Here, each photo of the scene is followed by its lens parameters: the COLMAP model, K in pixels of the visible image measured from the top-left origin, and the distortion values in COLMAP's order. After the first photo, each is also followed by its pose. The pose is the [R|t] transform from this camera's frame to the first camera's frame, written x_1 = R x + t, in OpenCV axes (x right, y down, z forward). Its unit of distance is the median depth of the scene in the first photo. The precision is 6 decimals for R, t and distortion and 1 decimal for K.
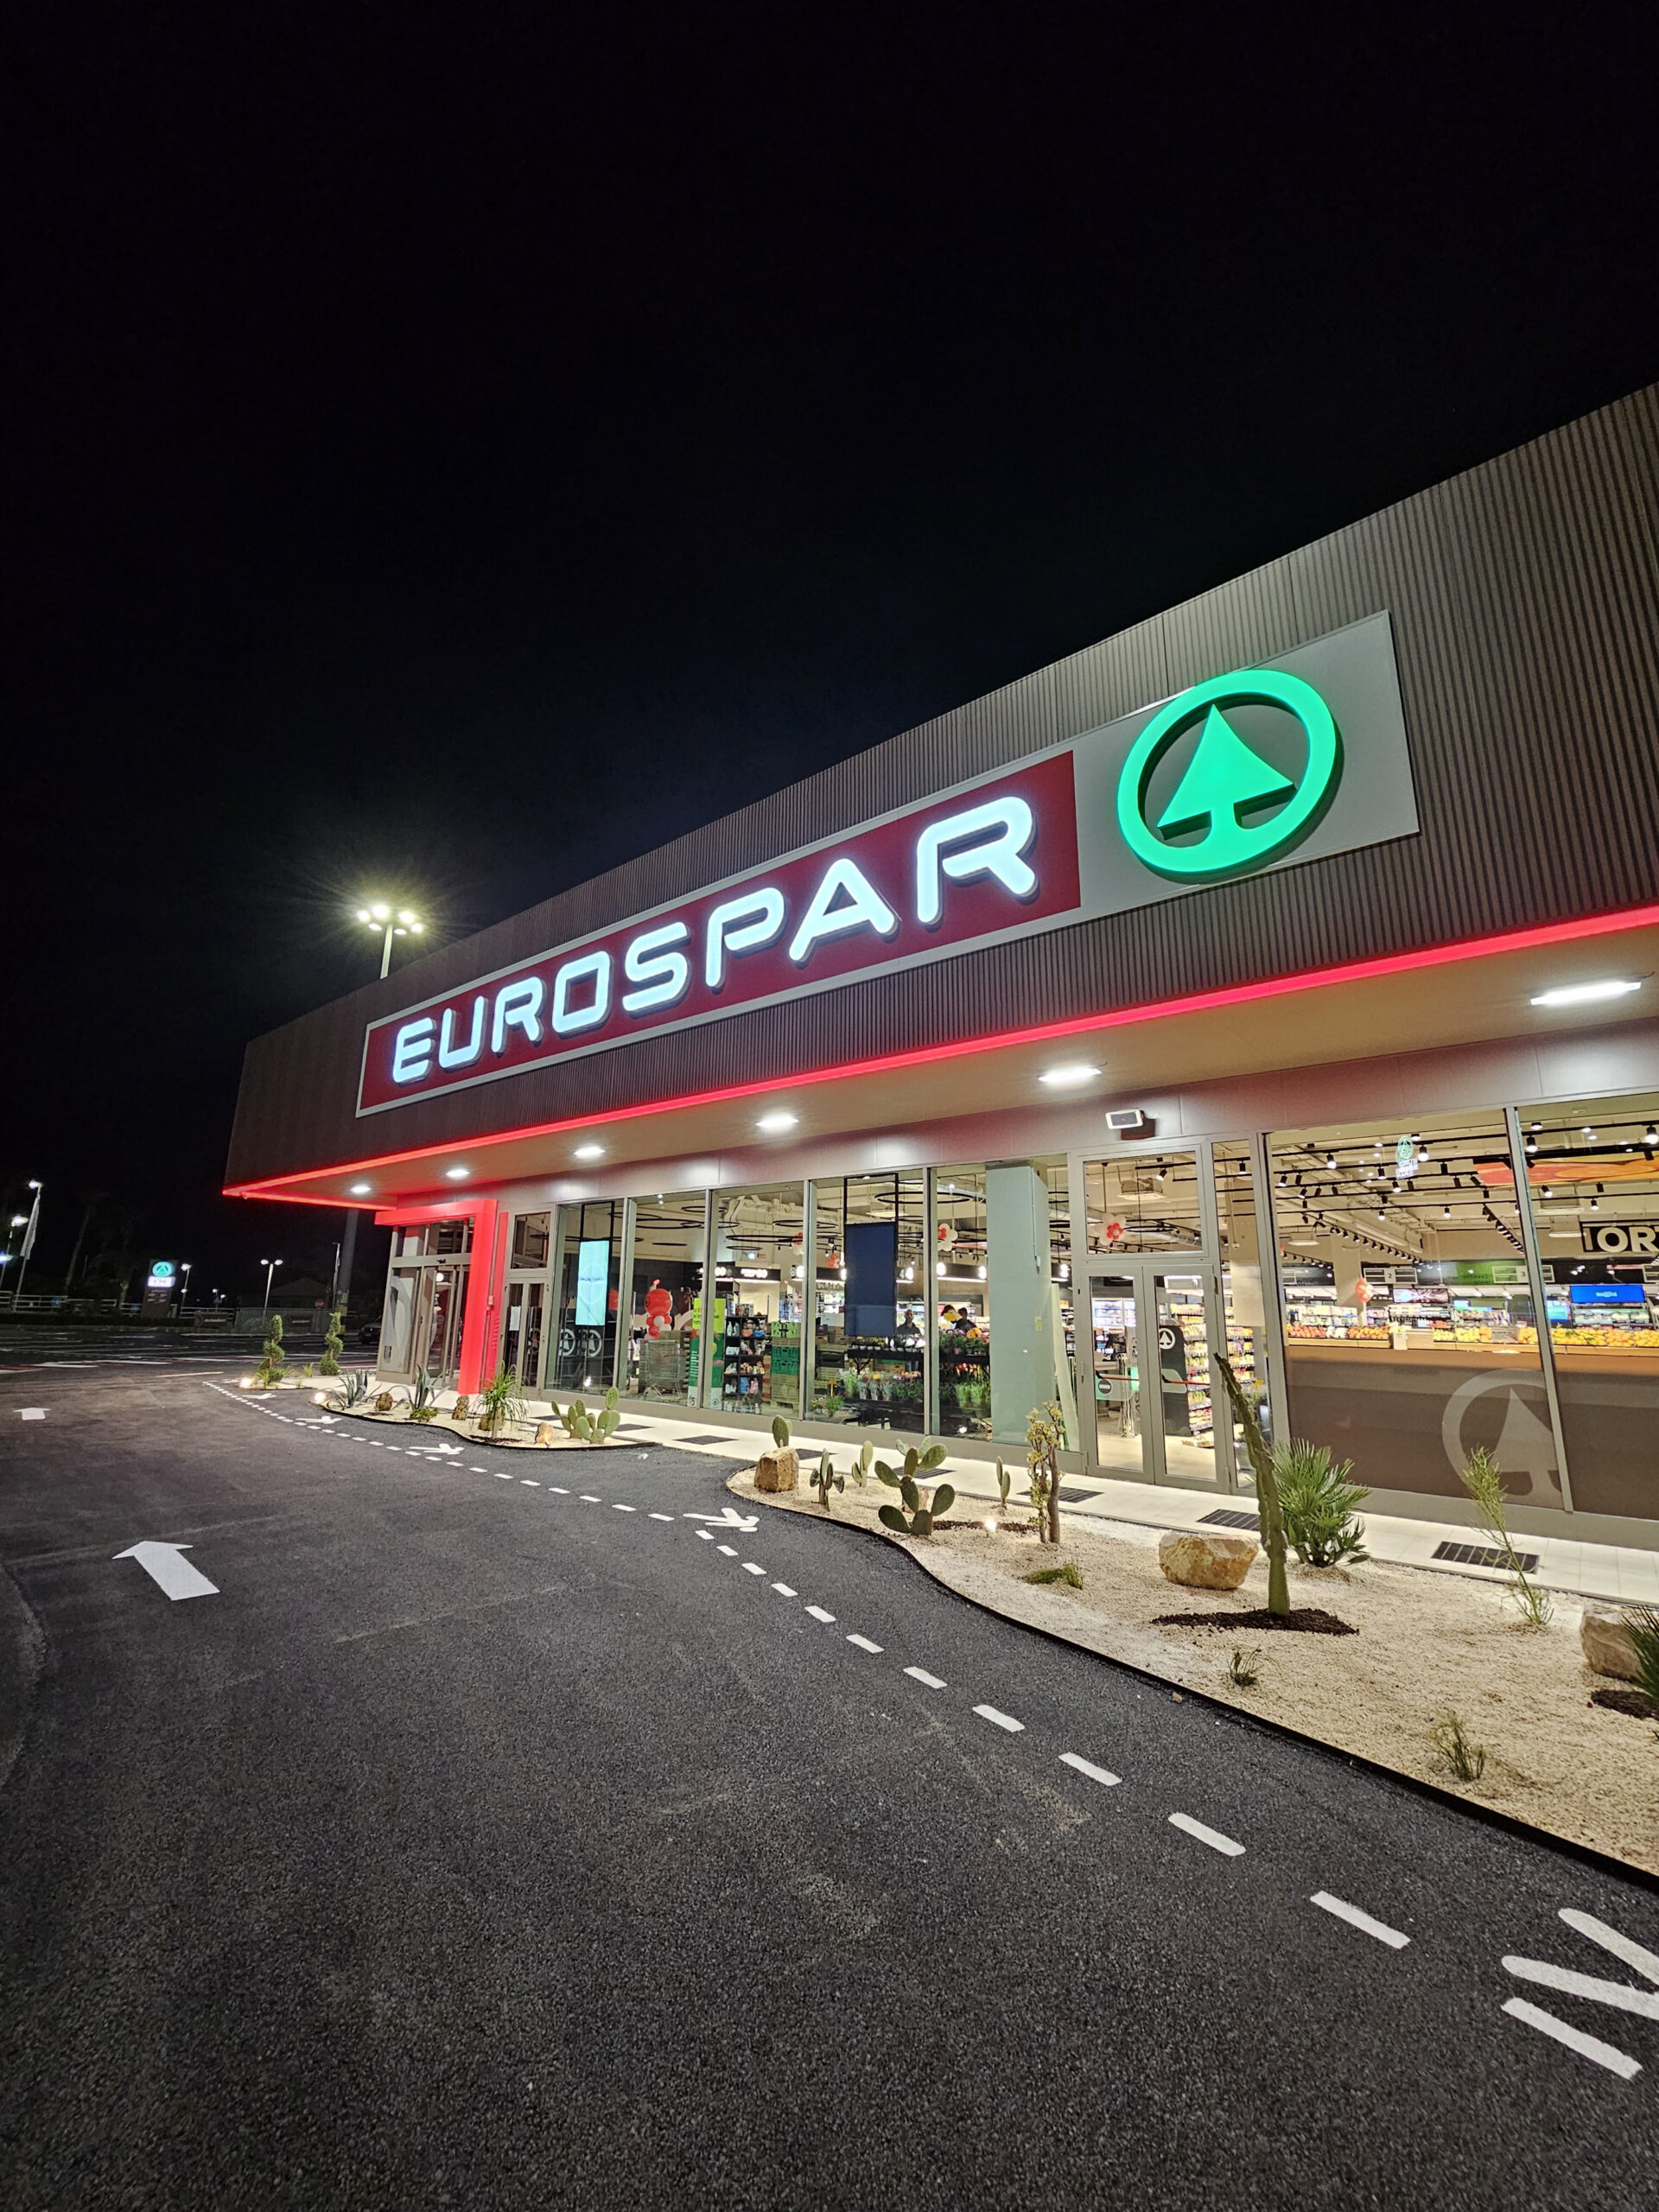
lens RADIAL K [[890.6, 0, 829.5], [0, 890.6, 1106.0], [0, 0, 1]] dist [-0.001927, -0.000757]
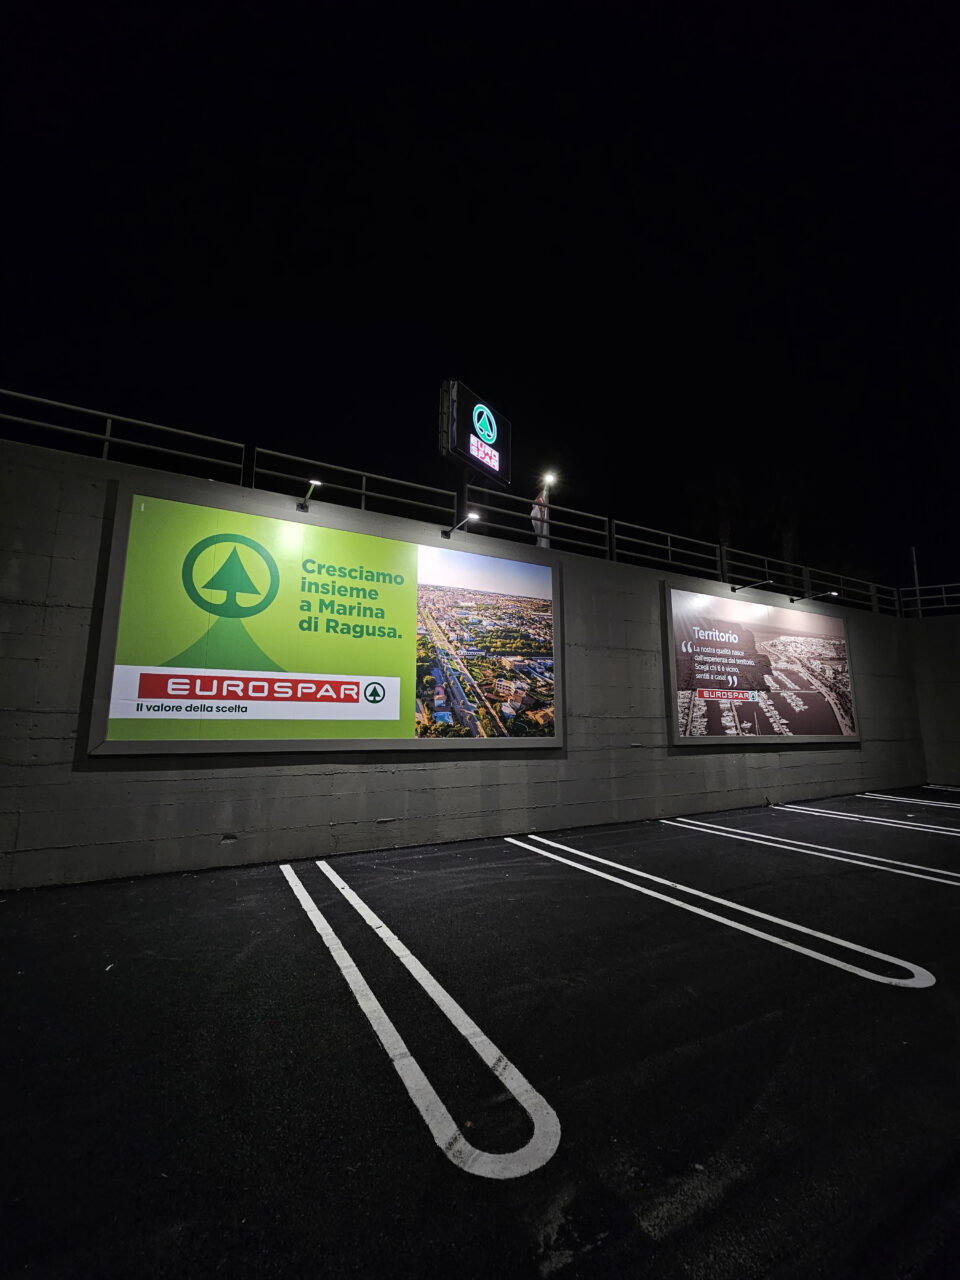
lens RADIAL K [[515.4, 0, 480.0], [0, 515.4, 640.0], [0, 0, 1]] dist [-0.001927, -0.000757]
pose [[0.397964, 0.134370, 0.907507, -3.199862], [-0.199498, 0.978218, -0.057355, -0.626969], [-0.895447, -0.158220, 0.416102, -1.653594]]
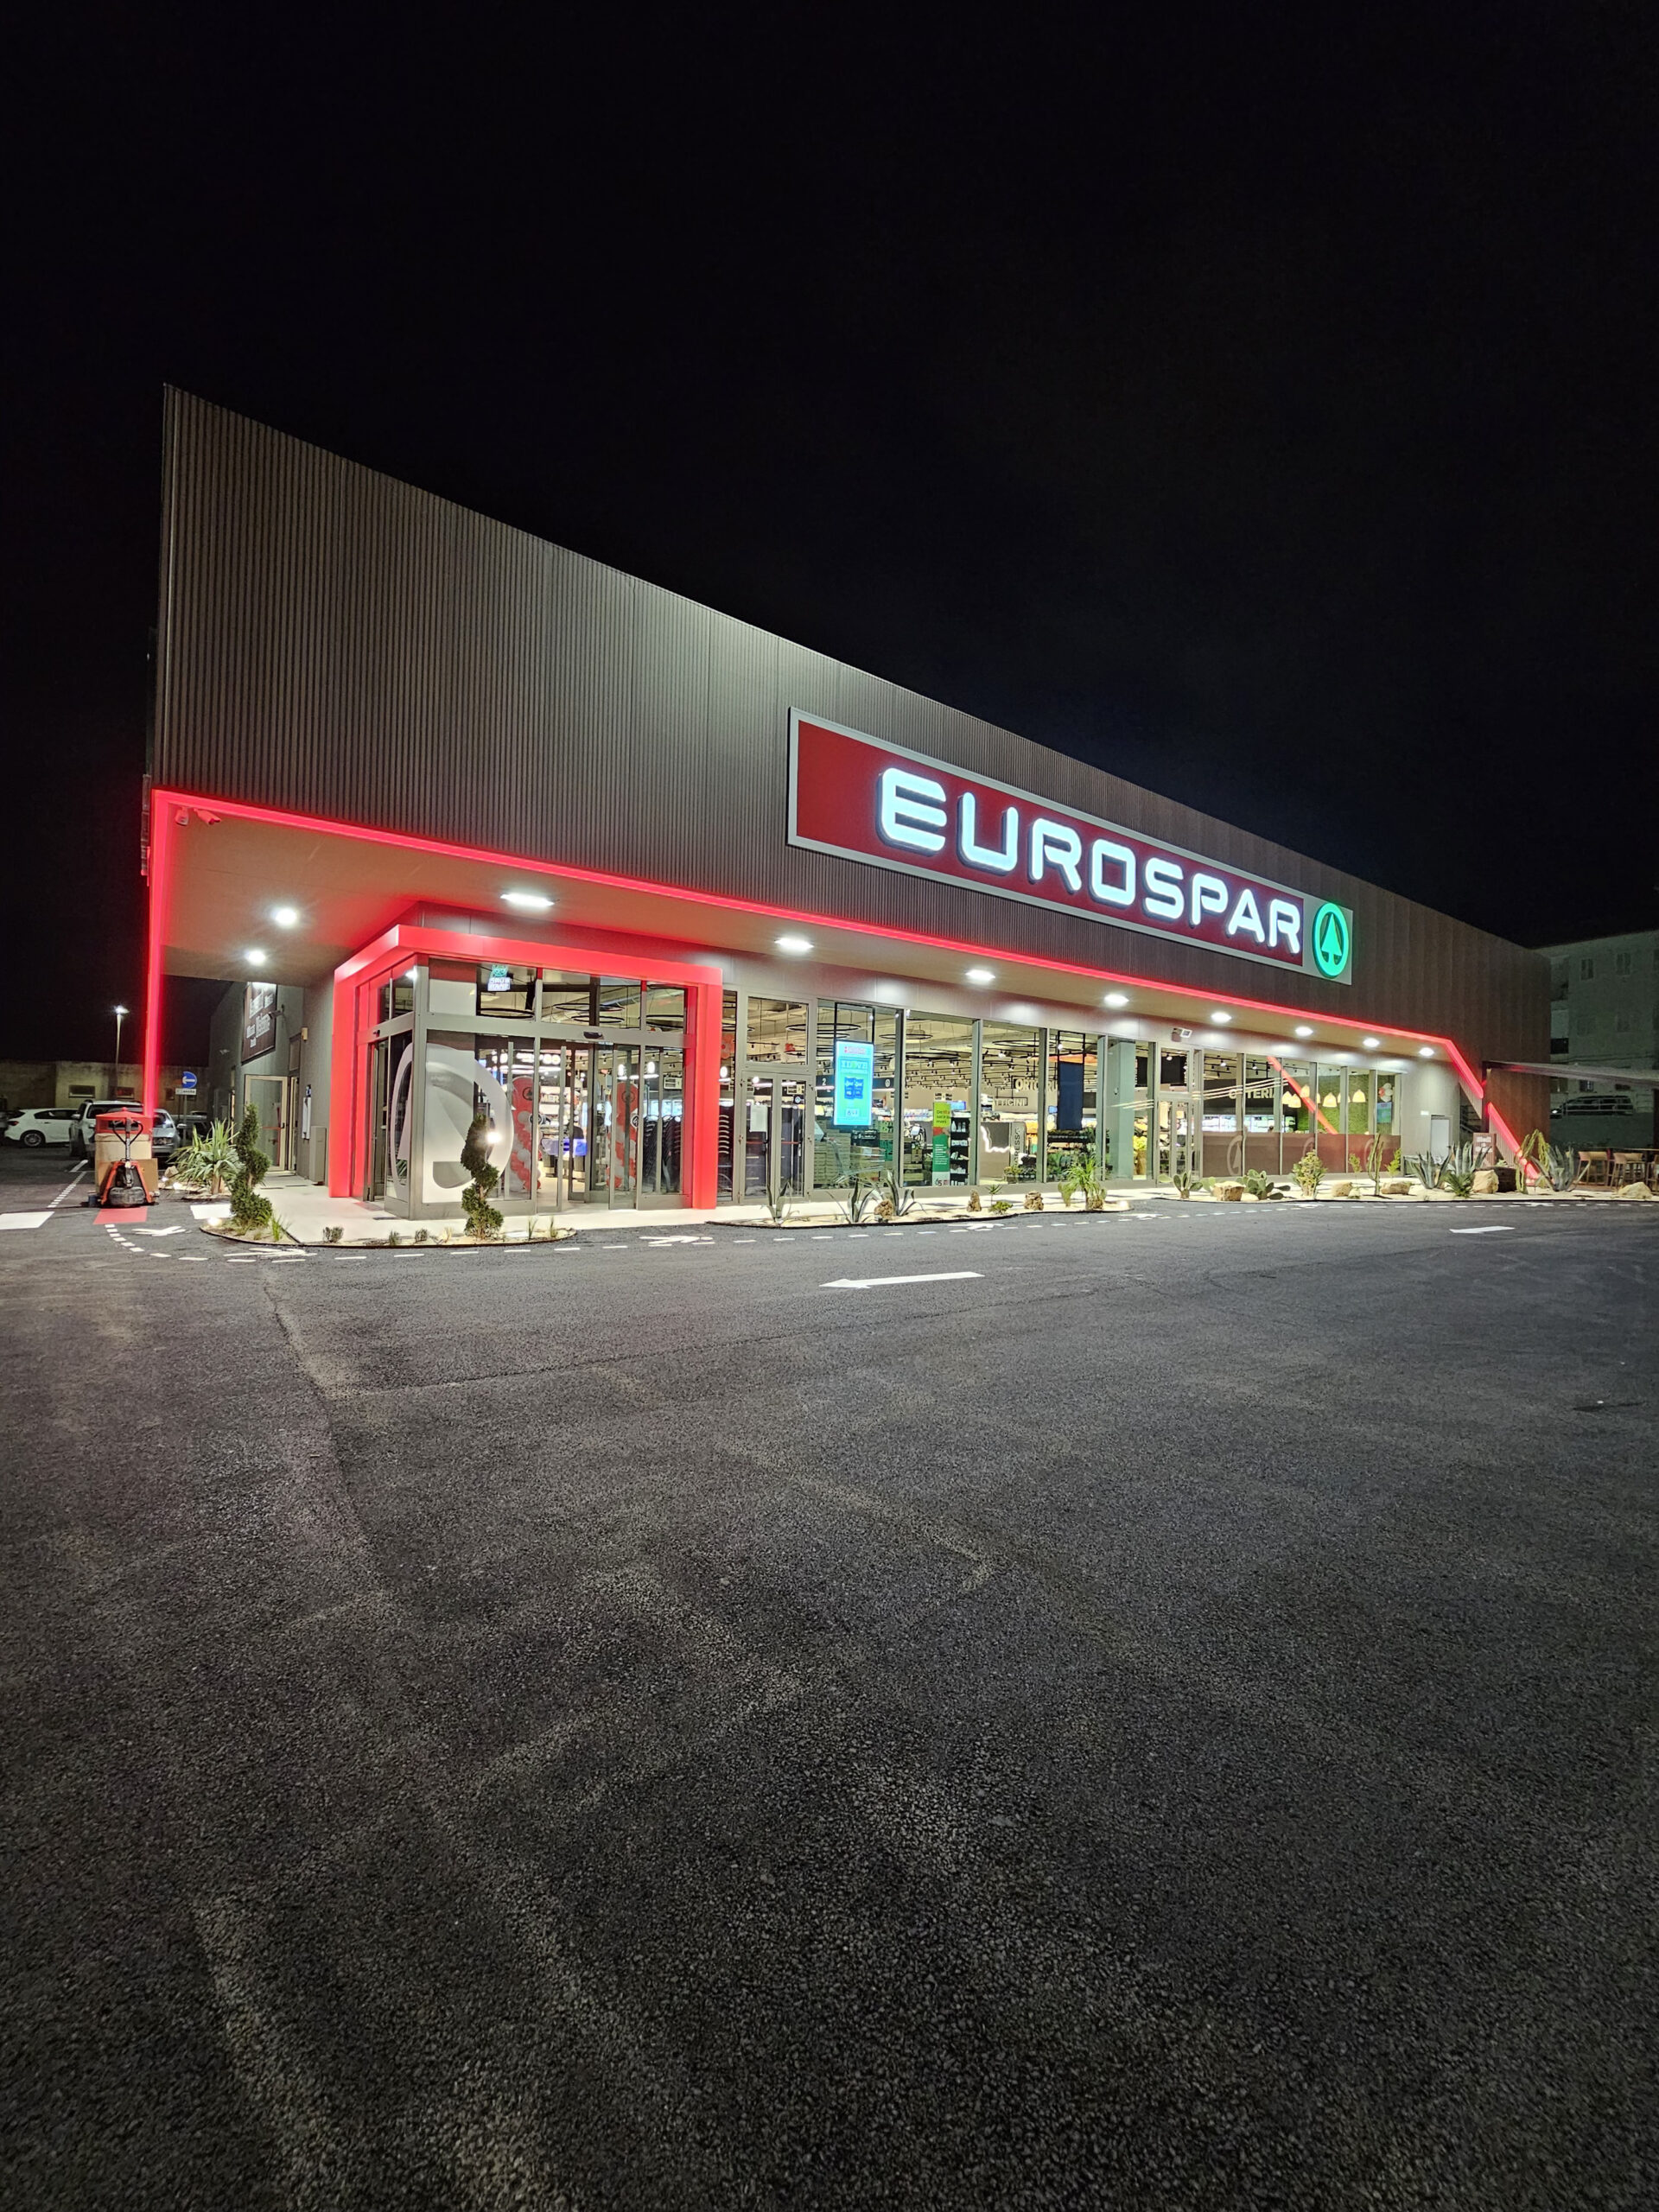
lens RADIAL K [[887.8, 0, 828.4], [0, 887.8, 1111.0], [0, 0, 1]] dist [-0.000192, -0.004312]
pose [[0.239478, 0.004631, 0.970891, -2.126196], [-0.233335, 0.970955, 0.052923, 0.306842], [-0.942446, -0.239216, 0.233603, 1.325874]]
